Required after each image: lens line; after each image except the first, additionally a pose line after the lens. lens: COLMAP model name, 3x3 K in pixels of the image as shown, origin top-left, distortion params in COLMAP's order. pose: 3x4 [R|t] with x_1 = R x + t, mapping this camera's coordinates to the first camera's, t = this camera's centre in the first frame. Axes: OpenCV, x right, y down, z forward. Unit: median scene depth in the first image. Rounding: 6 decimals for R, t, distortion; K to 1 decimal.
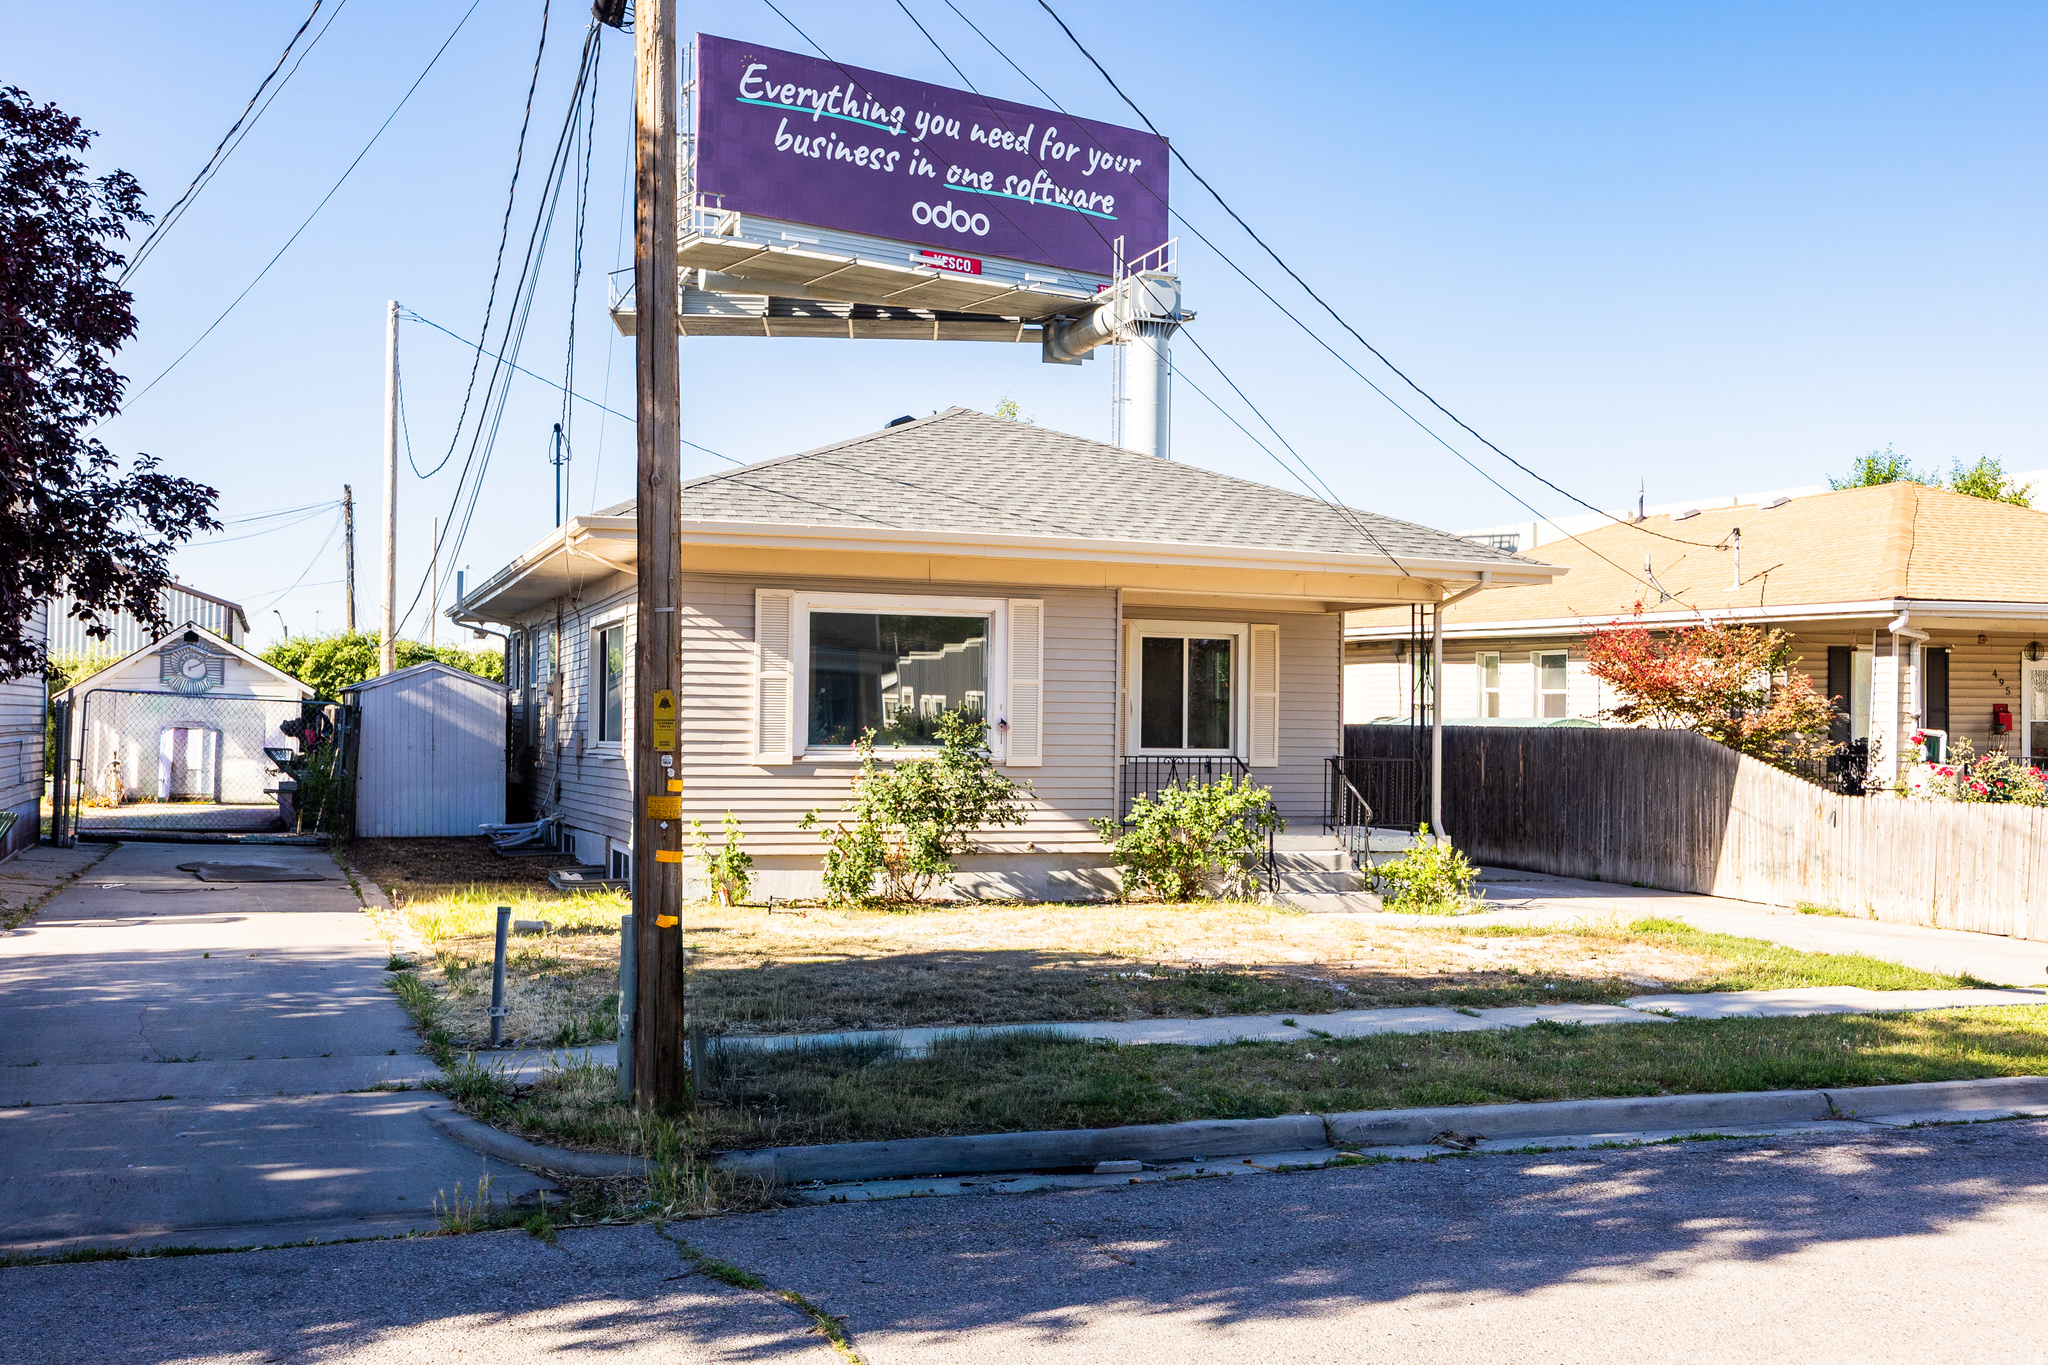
lens RADIAL K [[2157.0, 0, 1026.1], [0, 2157.0, 686.4], [0, 0, 1]] dist [0.004254, 0.000000]
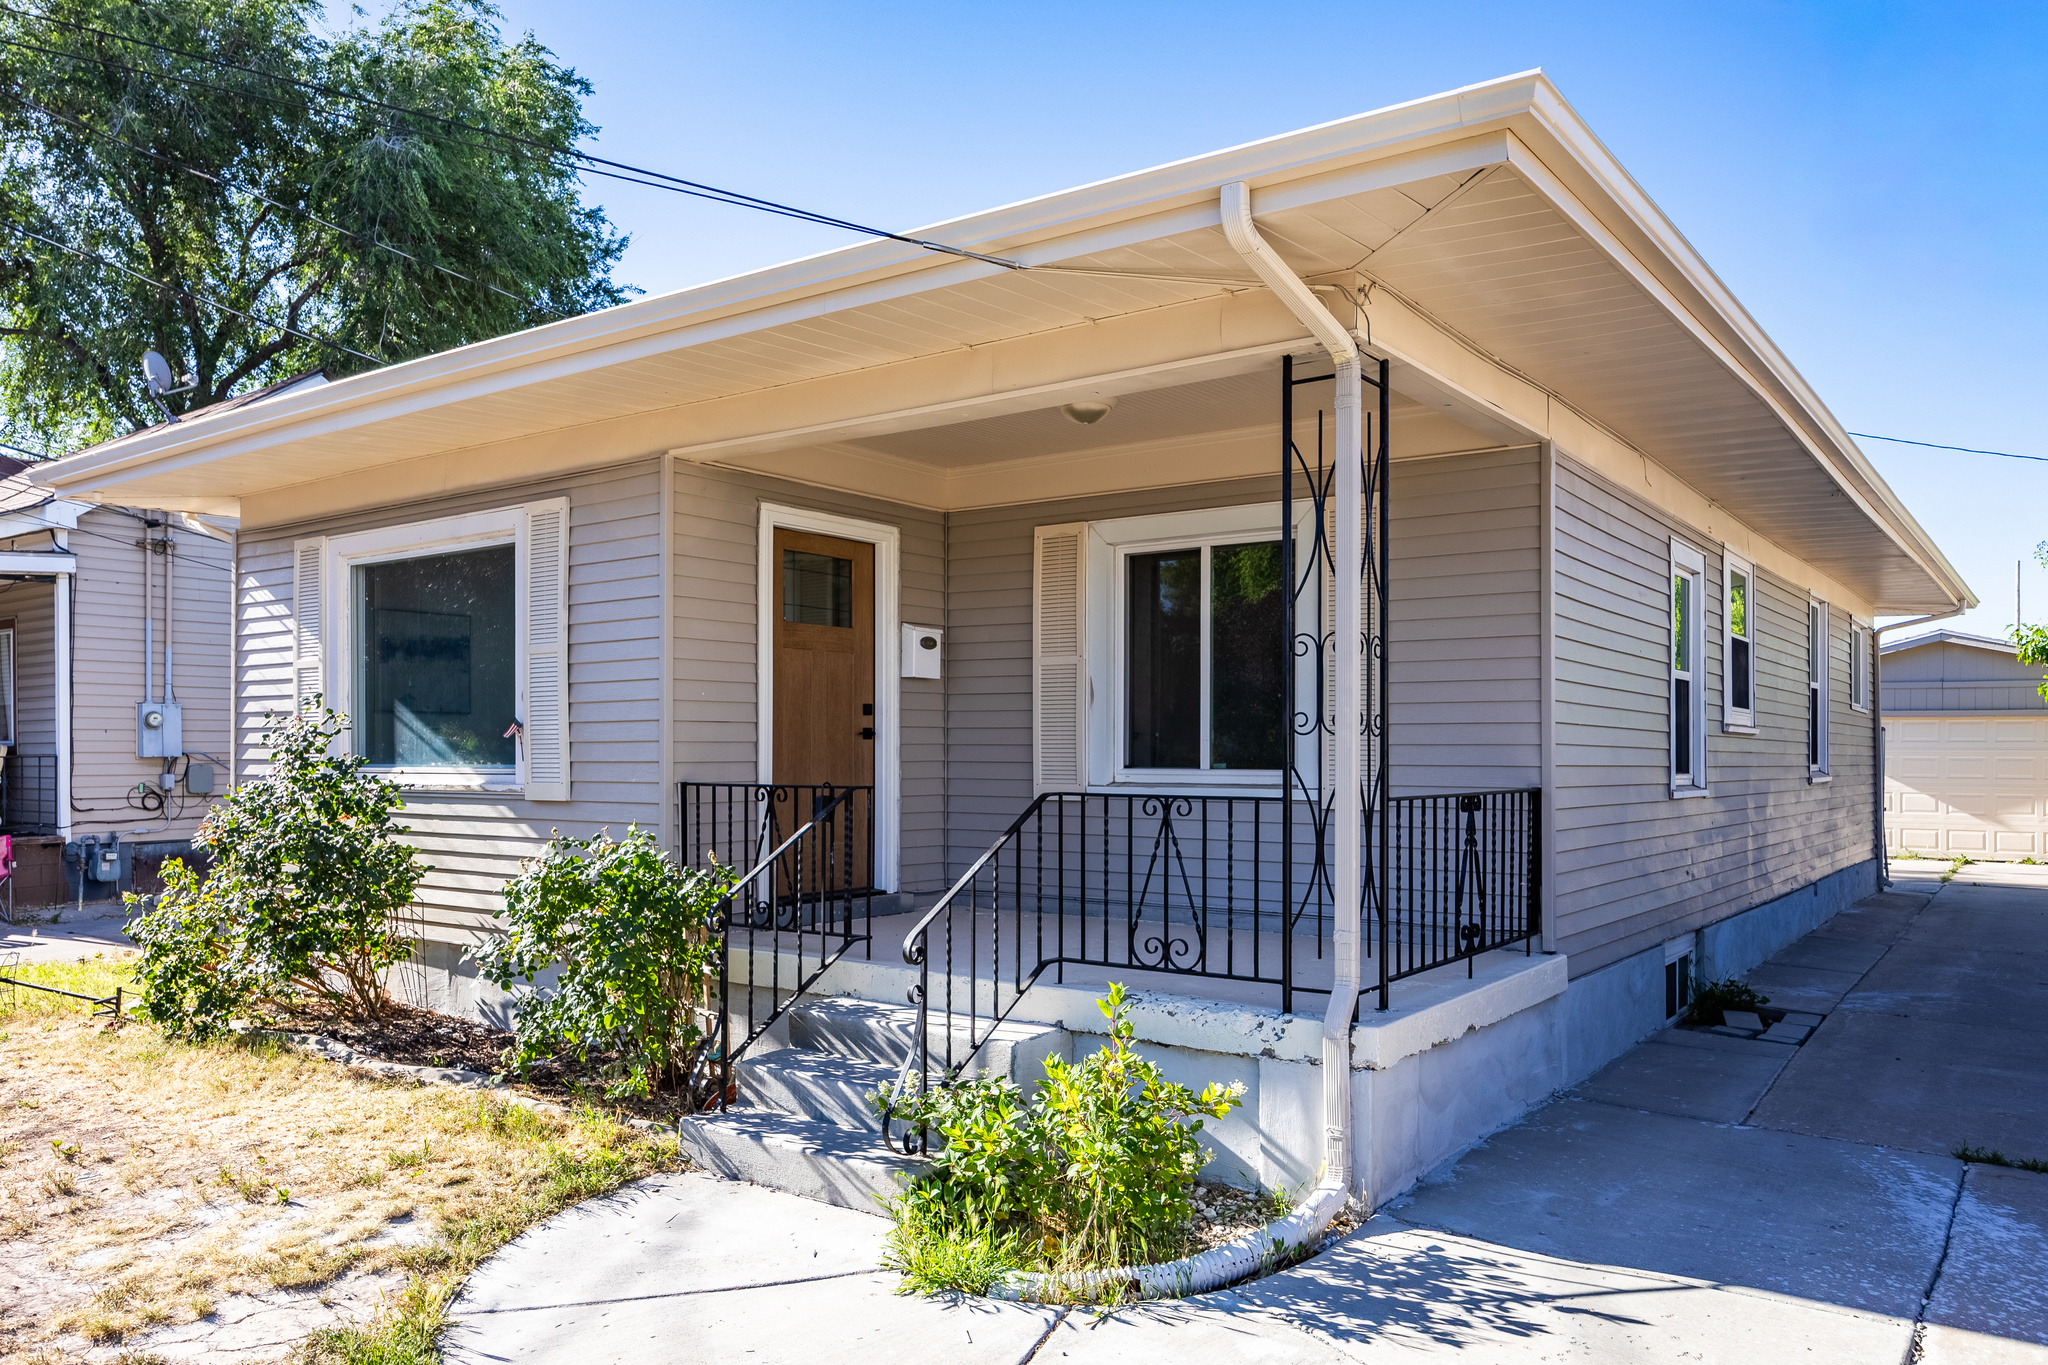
lens RADIAL K [[1493.5, 0, 1026.1], [0, 1493.5, 746.6], [0, 0, 1]] dist [0.001458, 0.000174]
pose [[0.545744, -0.014487, -0.837827, 0.268013], [0.023617, 0.999719, -0.001903, 0.018290], [0.837619, -0.018748, 0.545933, 0.615433]]
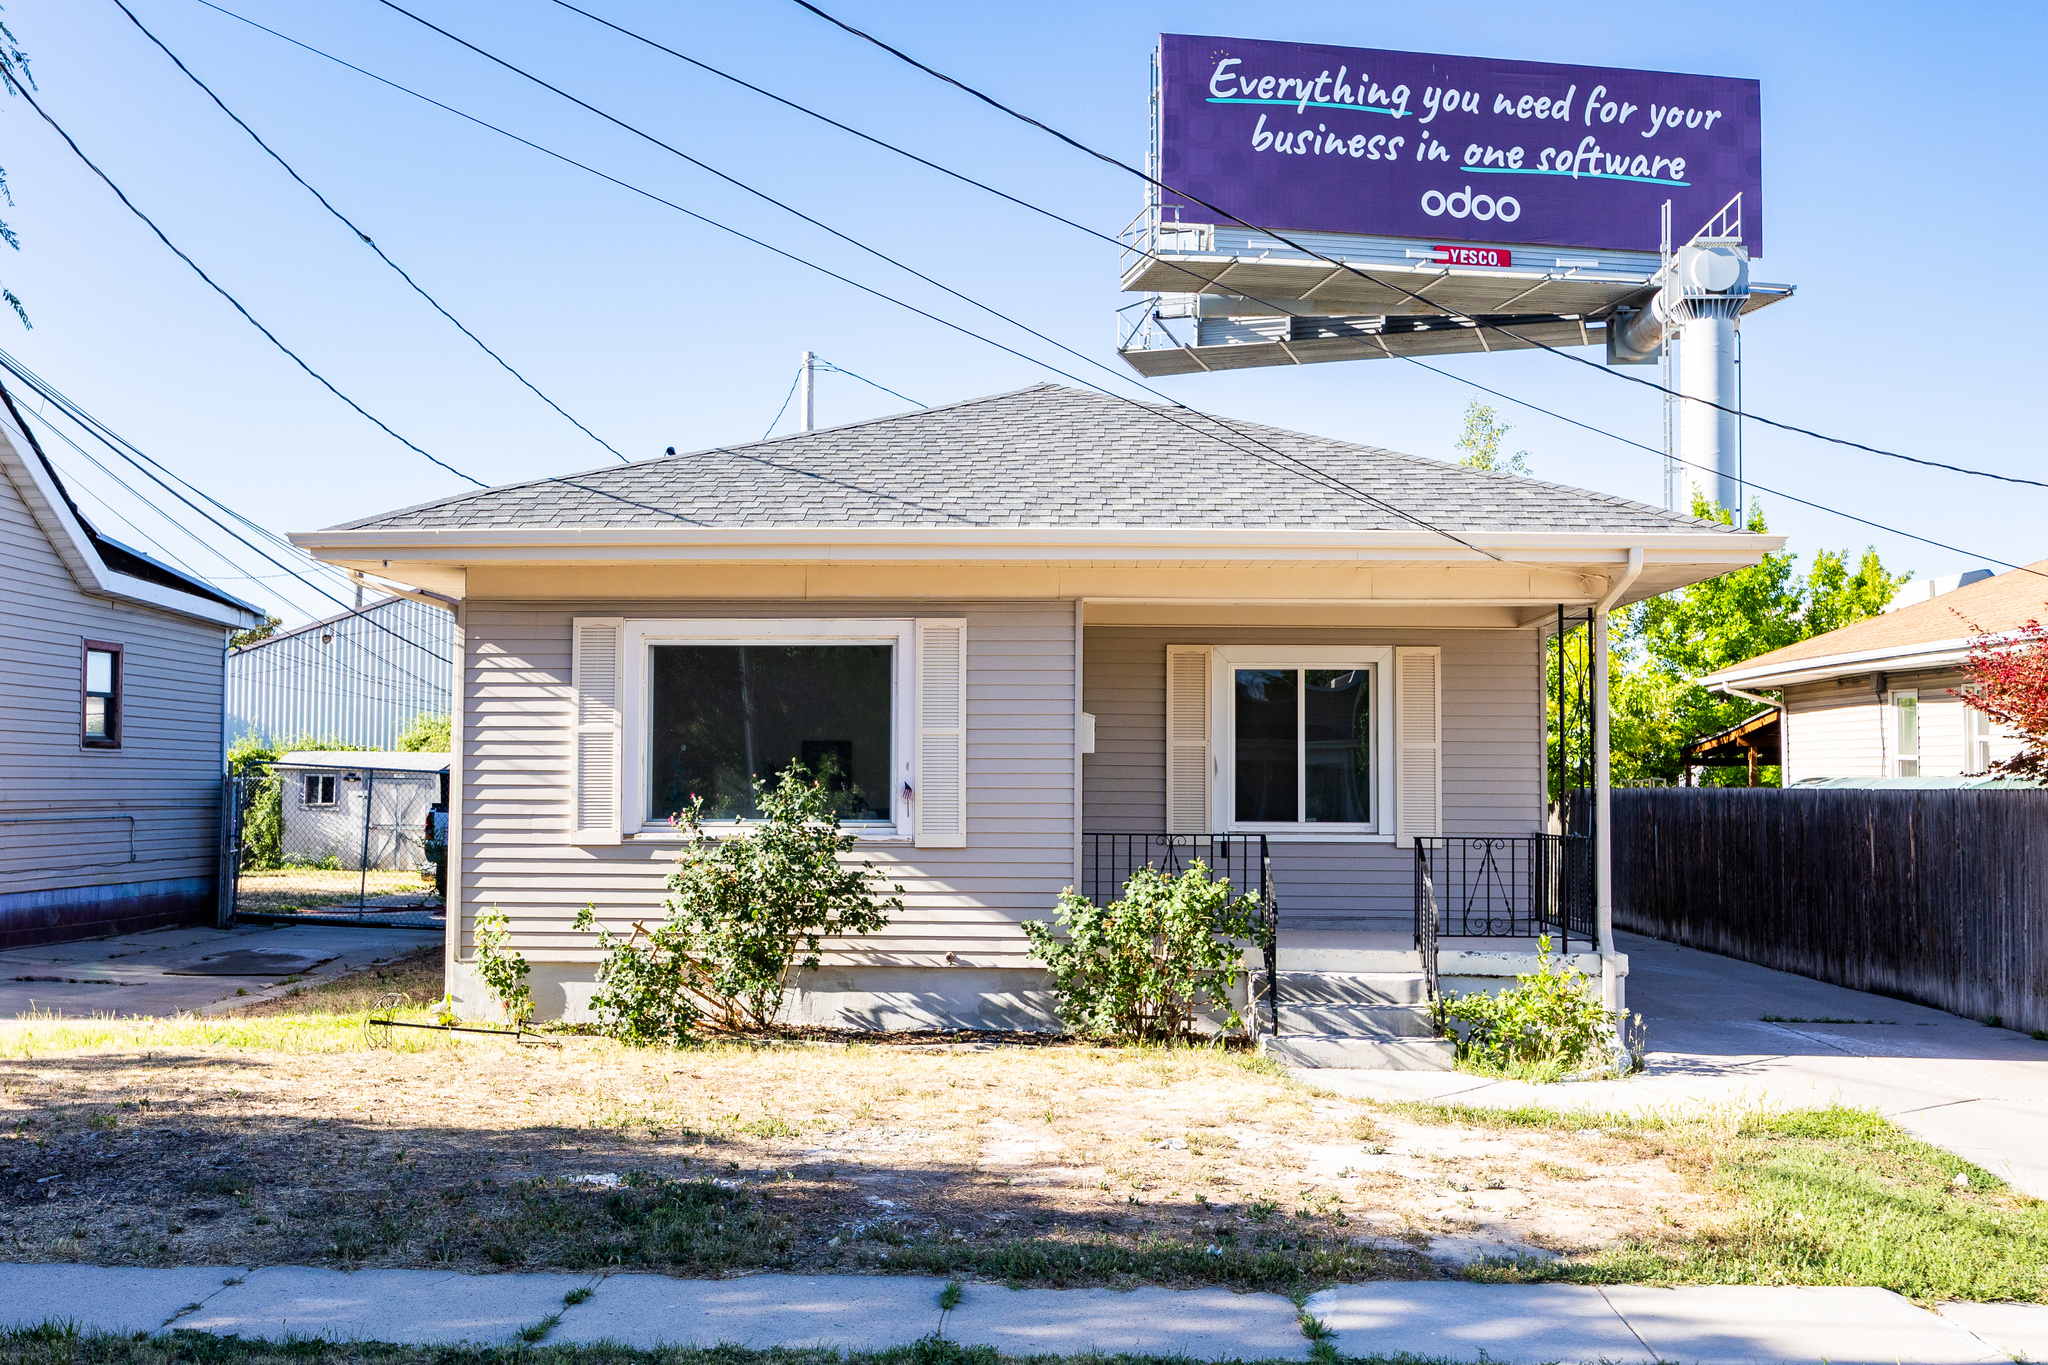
lens RADIAL K [[2157.0, 0, 937.7], [0, 2157.0, 671.0], [0, 0, 1]] dist [0.004254, 0.000000]
pose [[0.910356, -0.030449, -0.412705, 0.207351], [0.013345, 0.998931, -0.044264, 0.006663], [0.413611, 0.034788, 0.909789, 0.230536]]
